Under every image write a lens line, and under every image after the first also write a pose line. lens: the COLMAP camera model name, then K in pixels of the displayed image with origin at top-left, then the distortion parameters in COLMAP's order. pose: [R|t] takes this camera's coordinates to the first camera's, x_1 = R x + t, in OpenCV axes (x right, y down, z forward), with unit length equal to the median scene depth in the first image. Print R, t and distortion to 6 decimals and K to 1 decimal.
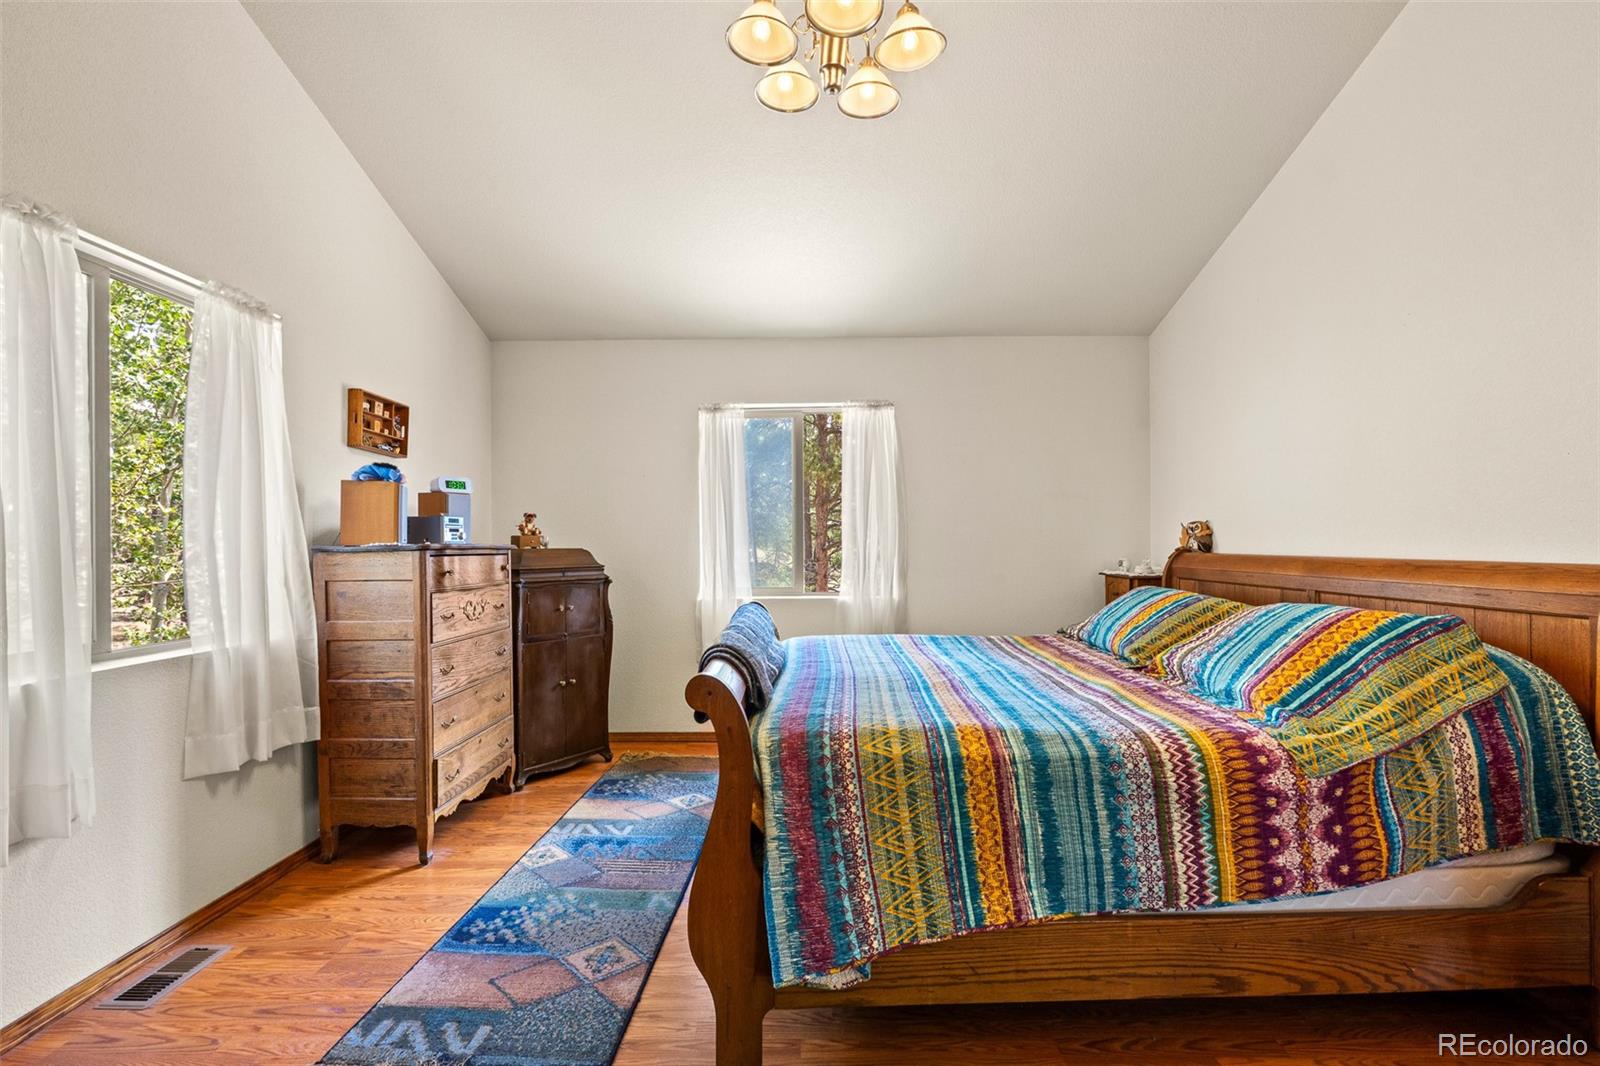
lens RADIAL K [[707.5, 0, 800.0], [0, 707.5, 533.0], [0, 0, 1]] dist [-0.004497, -0.000899]
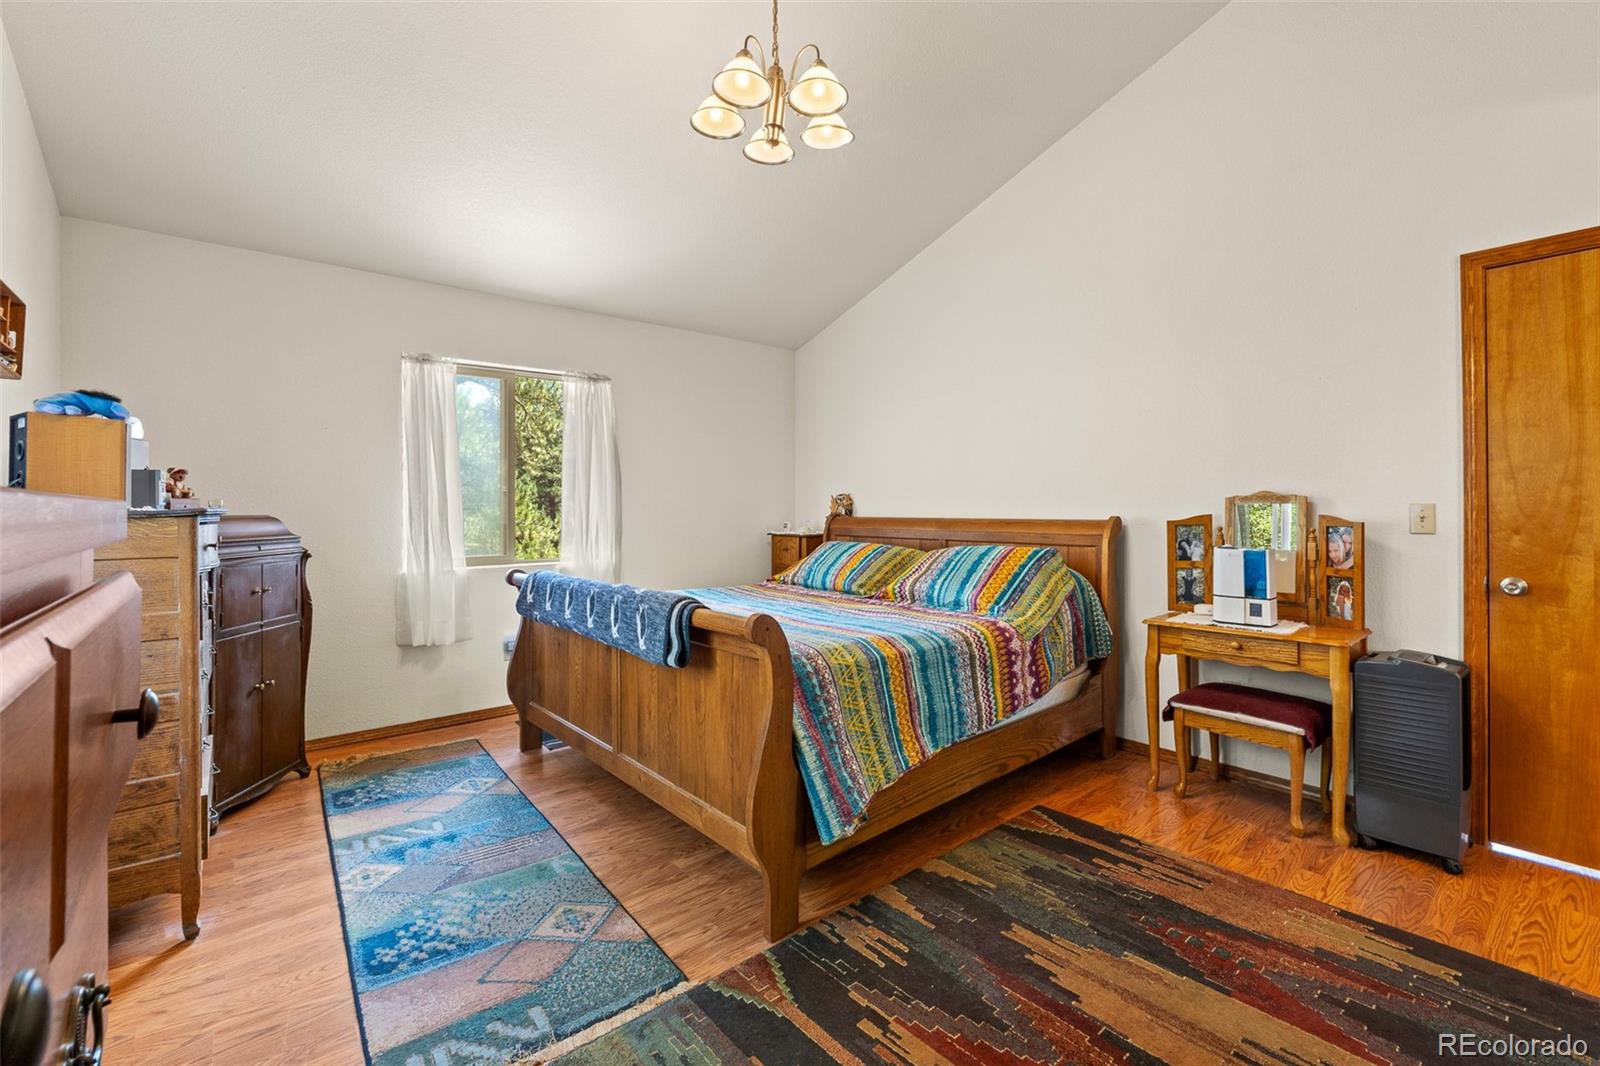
lens RADIAL K [[697.8, 0, 799.4], [0, 697.8, 498.0], [0, 0, 1]] dist [-0.001920, -0.000407]
pose [[0.757484, 0.012876, 0.652727, -0.834864], [-0.009191, 0.999917, -0.009059, 0.008878], [-0.652789, 0.000863, 0.757539, 0.043615]]
